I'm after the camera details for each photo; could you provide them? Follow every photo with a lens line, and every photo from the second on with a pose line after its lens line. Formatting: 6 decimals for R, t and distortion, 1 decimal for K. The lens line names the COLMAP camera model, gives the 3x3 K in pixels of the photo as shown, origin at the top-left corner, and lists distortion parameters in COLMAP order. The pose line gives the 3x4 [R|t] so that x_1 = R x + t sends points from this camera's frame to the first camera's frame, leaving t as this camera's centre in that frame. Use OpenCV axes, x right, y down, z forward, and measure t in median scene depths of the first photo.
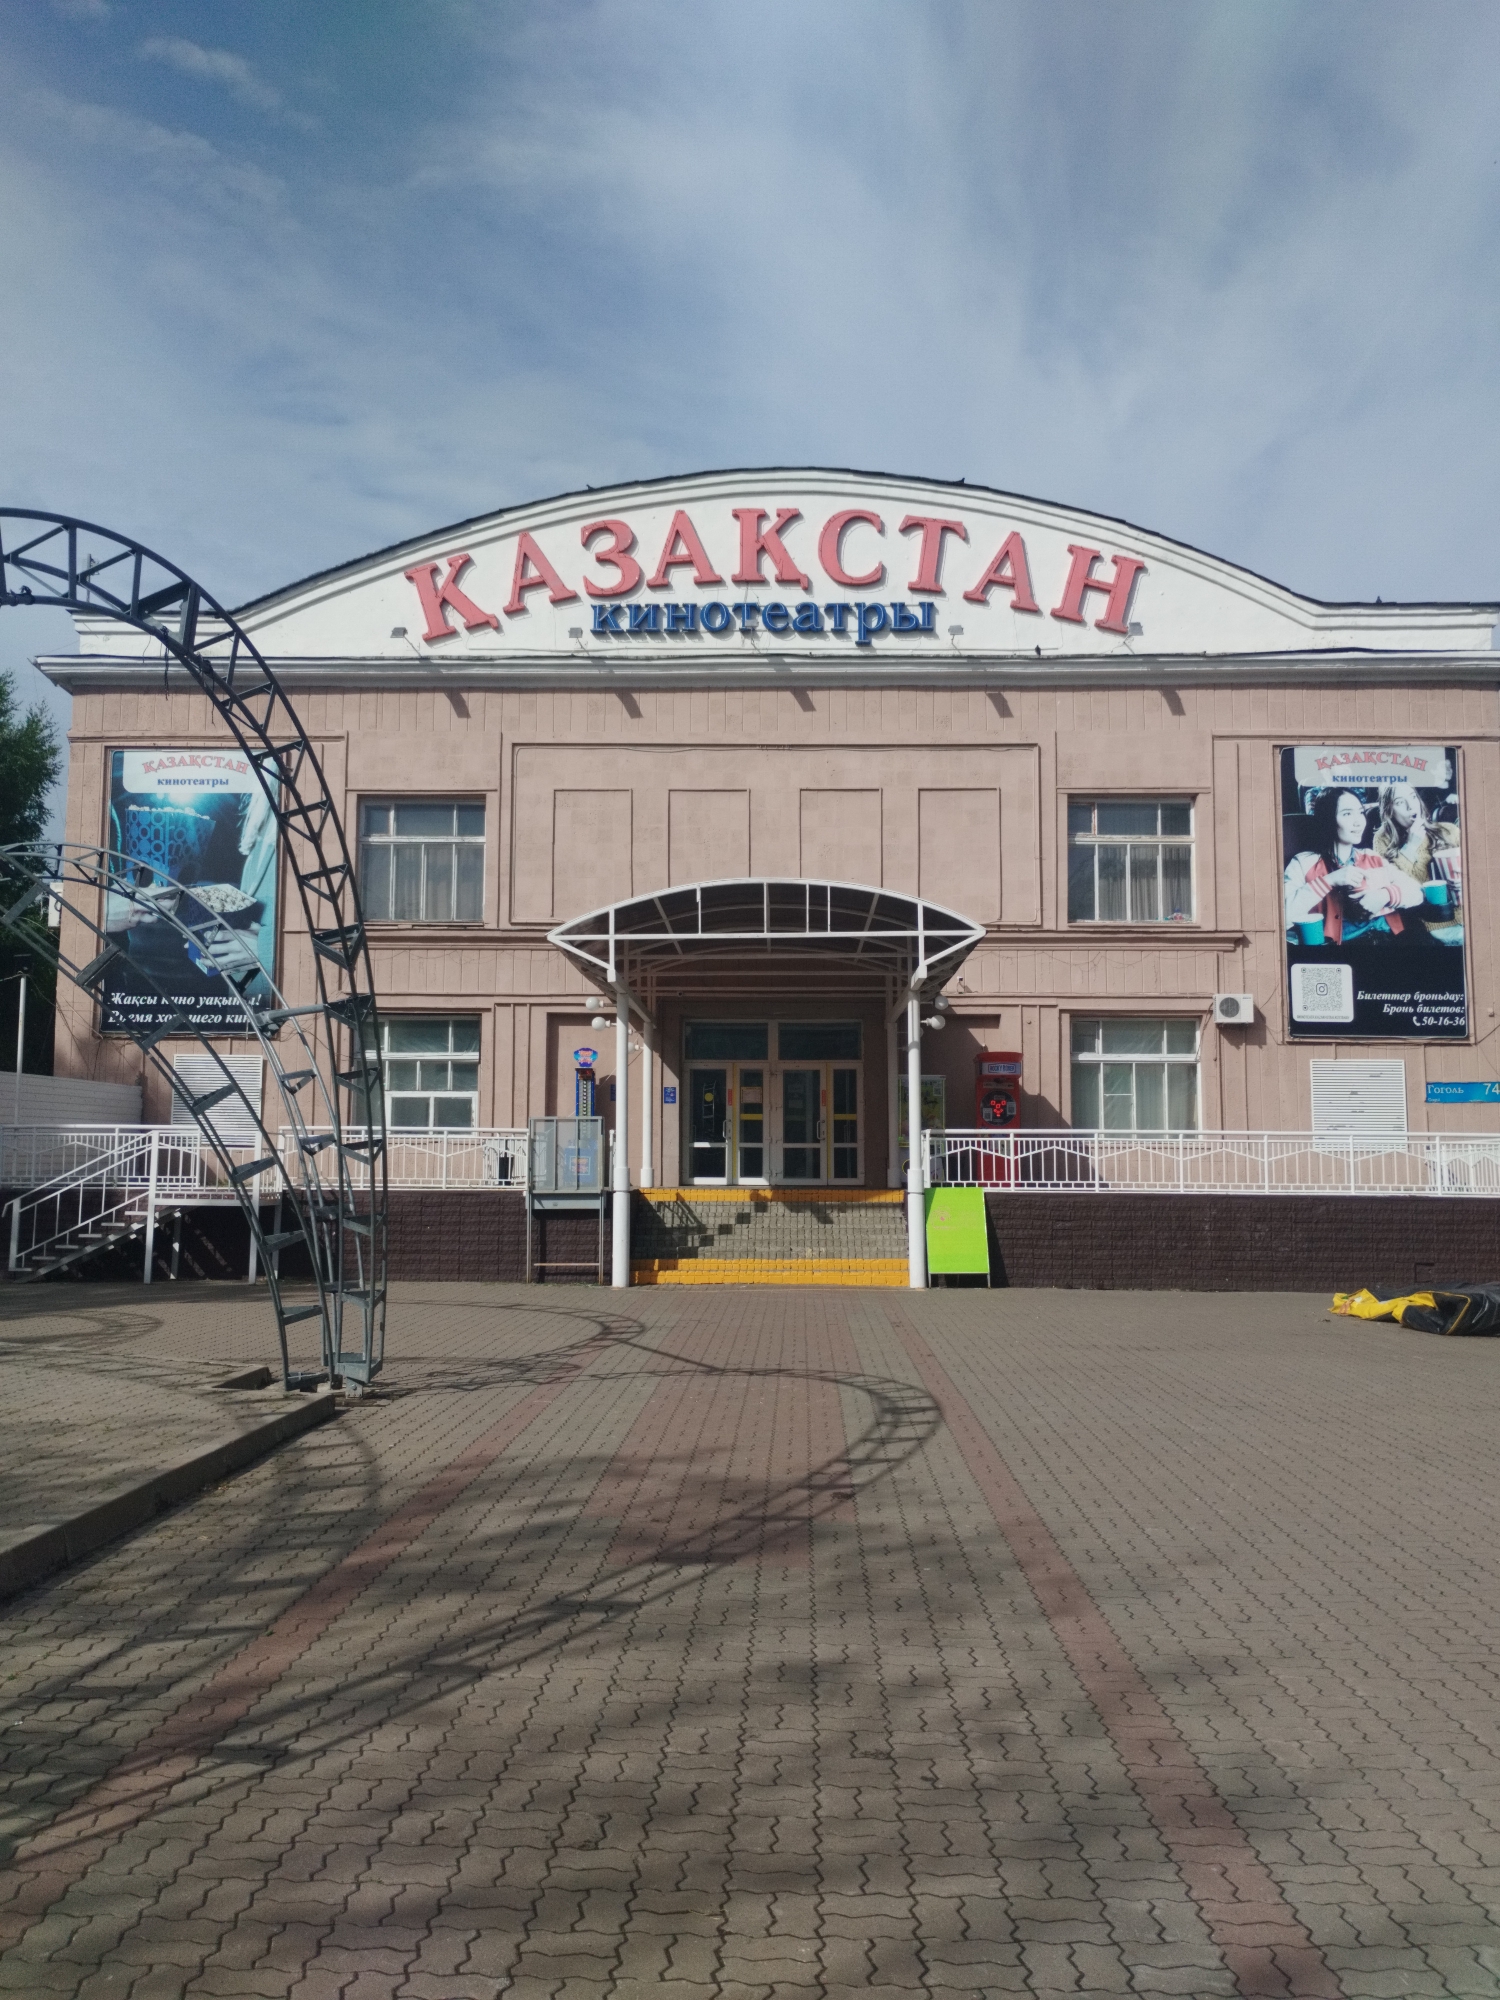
lens RADIAL K [[1678.6, 0, 750.7], [0, 1678.6, 1003.5], [0, 0, 1]] dist [0.059662, -0.076461]
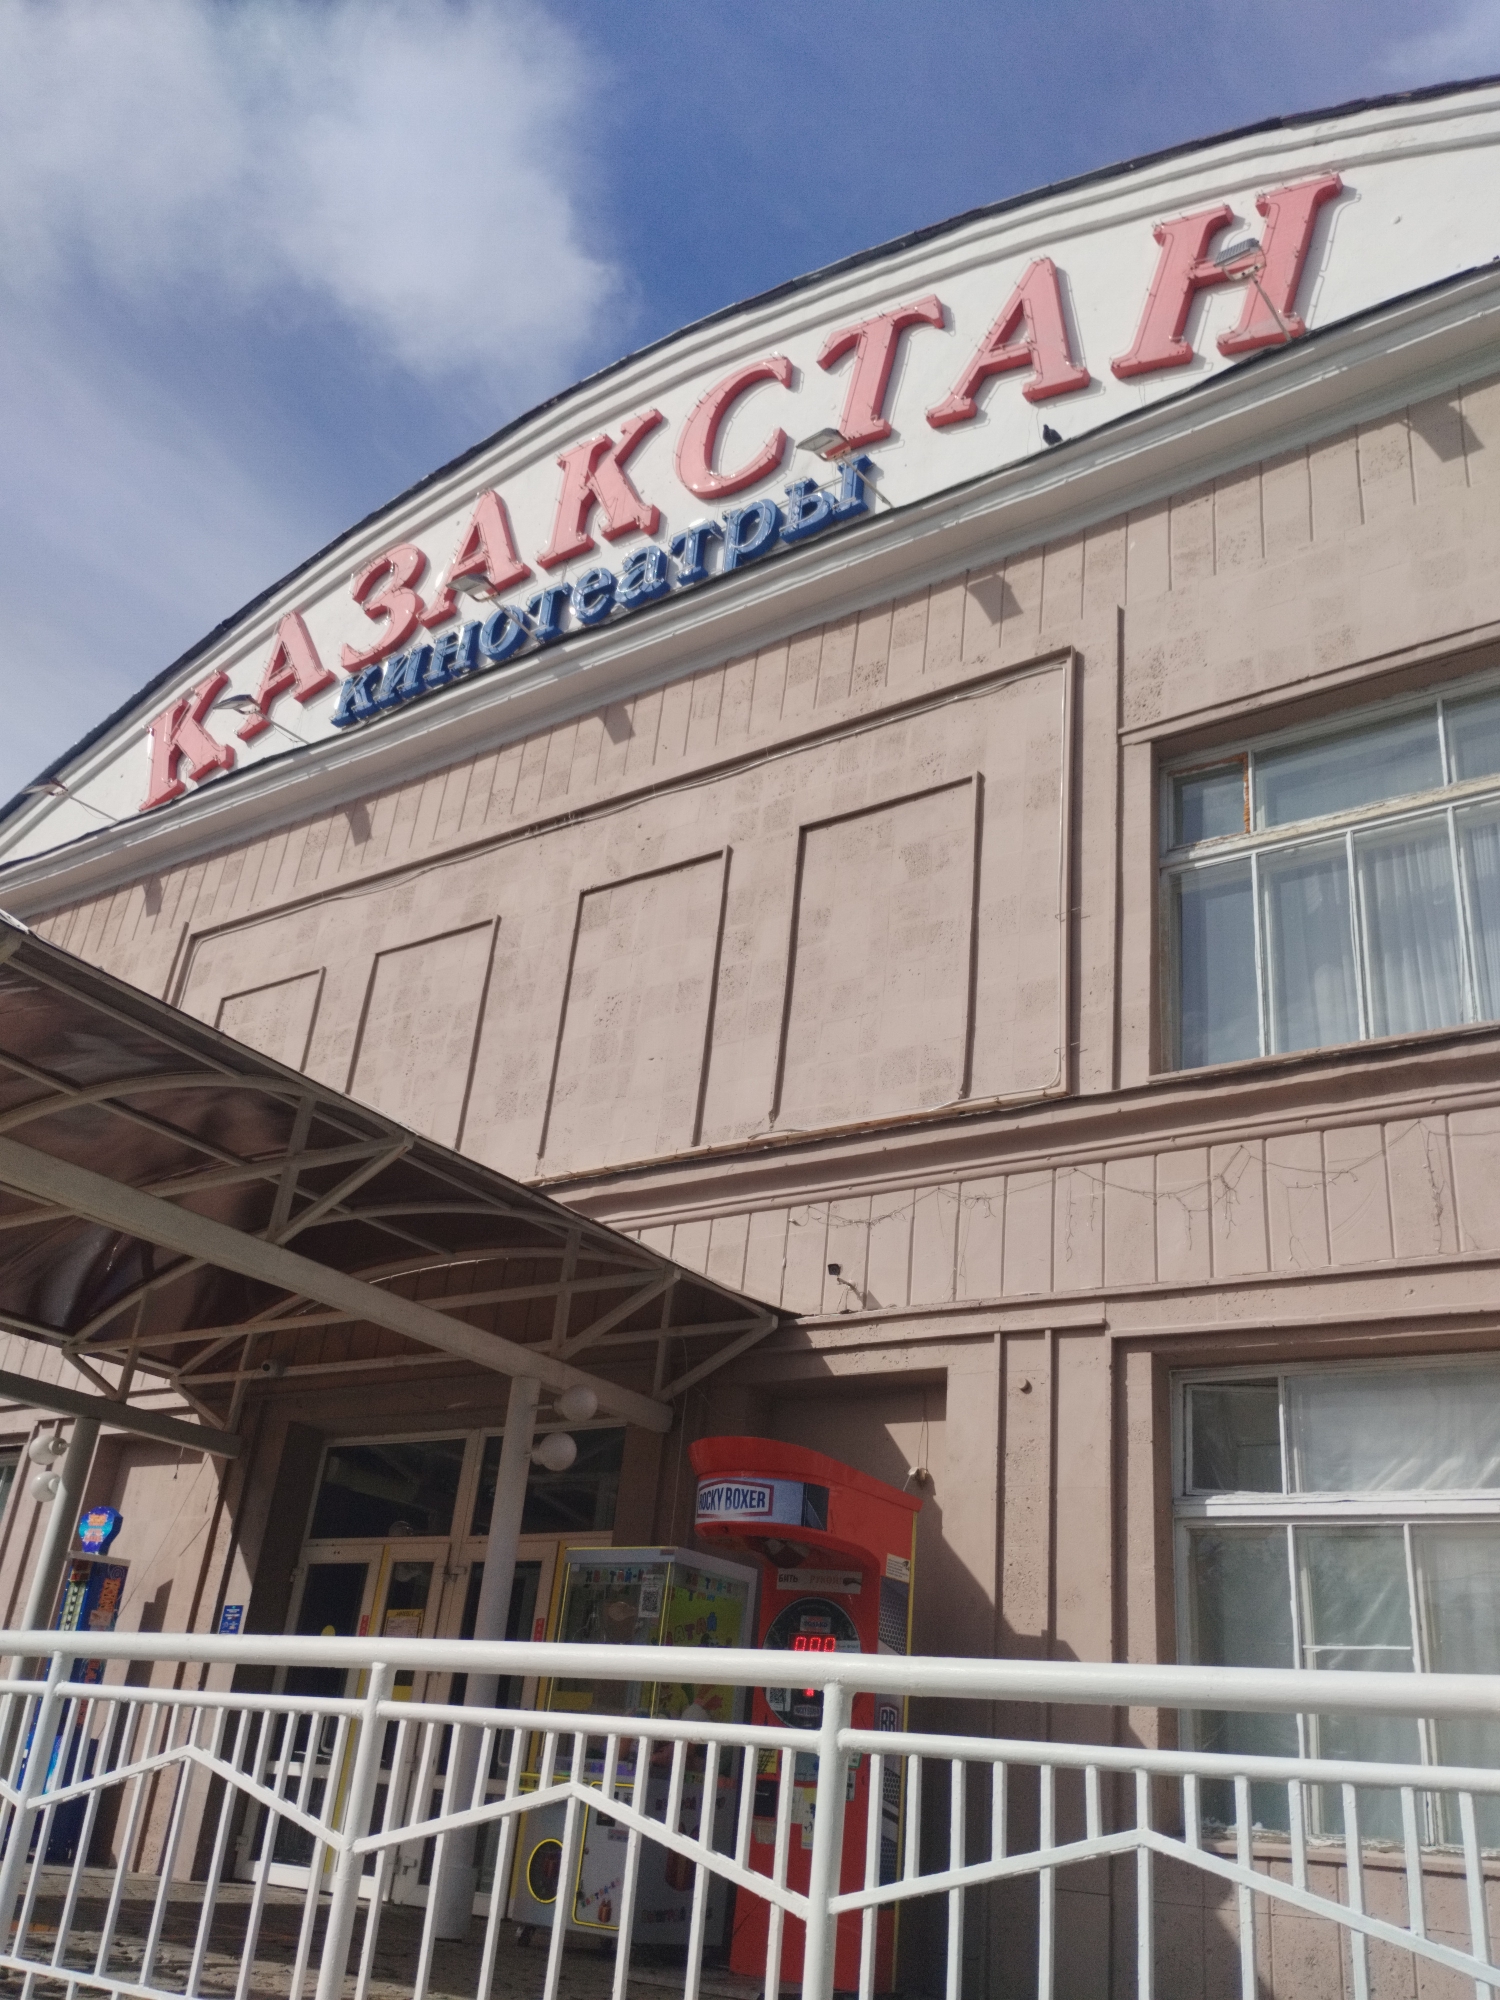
lens RADIAL K [[1678.6, 0, 750.7], [0, 1678.6, 999.2], [0, 0, 1]] dist [0.059662, -0.076461]
pose [[0.831707, -0.178435, -0.525760, 0.294261], [-0.030544, 0.930812, -0.364221, 0.058317], [0.554373, 0.318983, 0.768713, 0.694118]]
